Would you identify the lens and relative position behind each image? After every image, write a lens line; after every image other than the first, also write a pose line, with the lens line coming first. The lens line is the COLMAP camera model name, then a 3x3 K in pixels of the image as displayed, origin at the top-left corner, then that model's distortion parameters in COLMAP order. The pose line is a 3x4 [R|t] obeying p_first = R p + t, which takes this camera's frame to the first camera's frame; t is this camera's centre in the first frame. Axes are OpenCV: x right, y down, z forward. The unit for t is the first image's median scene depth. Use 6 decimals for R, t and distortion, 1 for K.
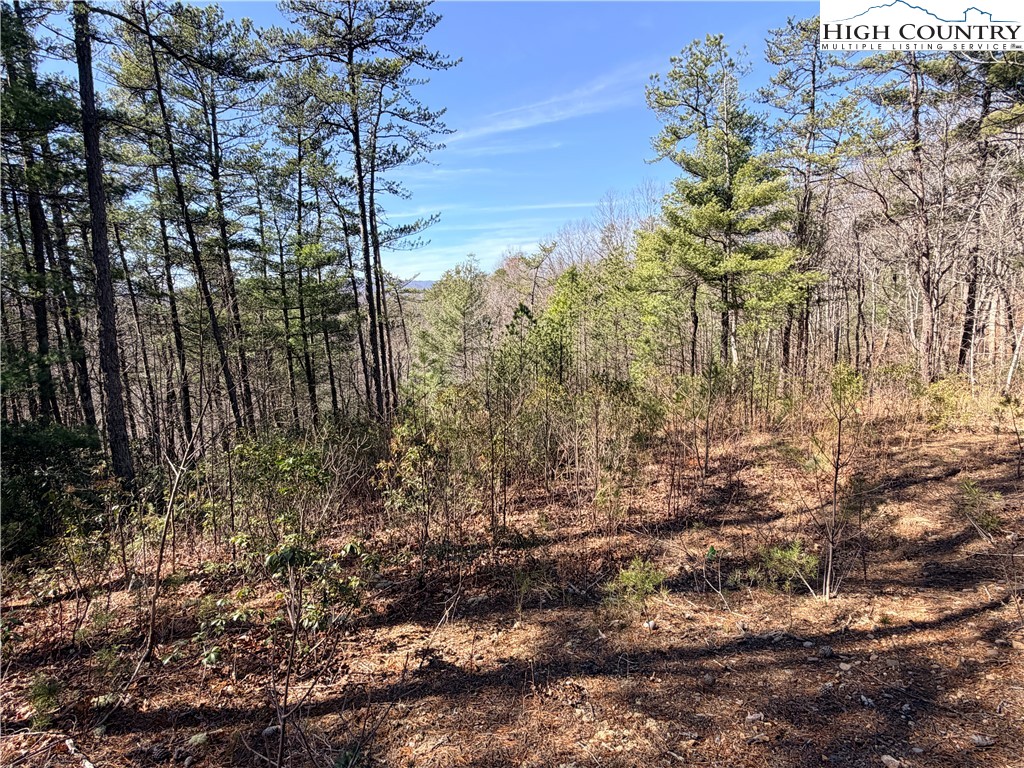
lens RADIAL K [[541.0, 0, 514.5], [0, 541.0, 382.8], [0, 0, 1]] dist [-0.000510, -0.002412]
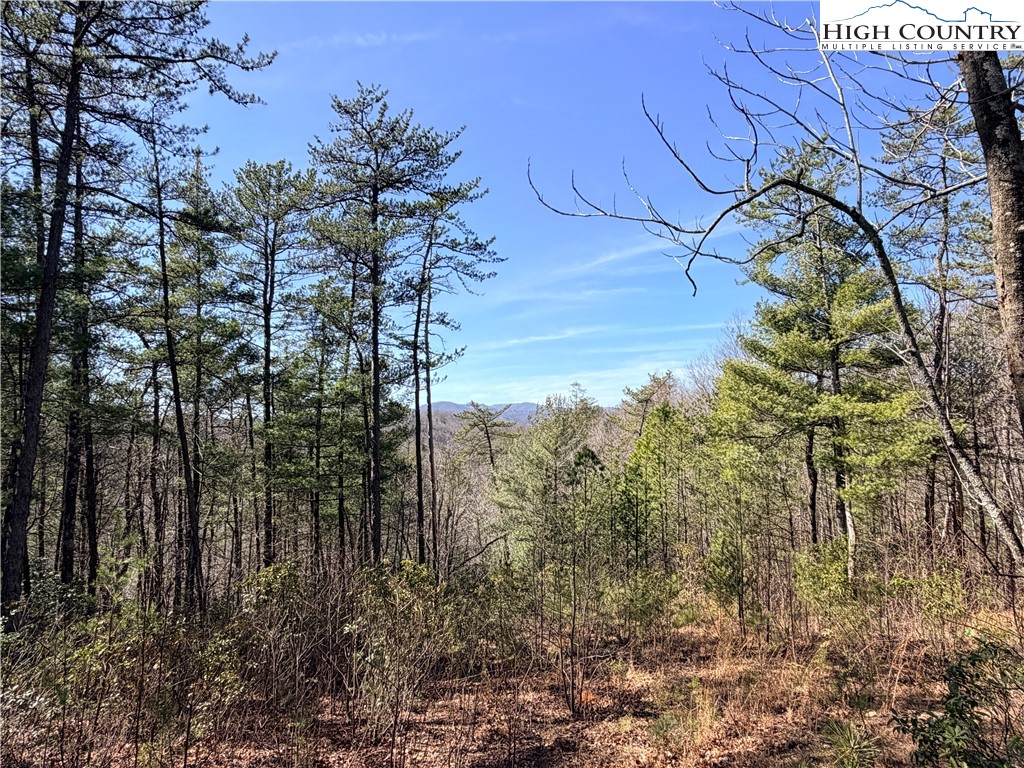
lens RADIAL K [[628.9, 0, 495.5], [0, 628.9, 385.9], [0, 0, 1]] dist [0.000244, 0.002653]
pose [[0.965560, 0.007308, -0.260079, 2.774531], [-0.065219, 0.974489, -0.214748, -0.417284], [0.251875, 0.224314, 0.941404, 0.619251]]
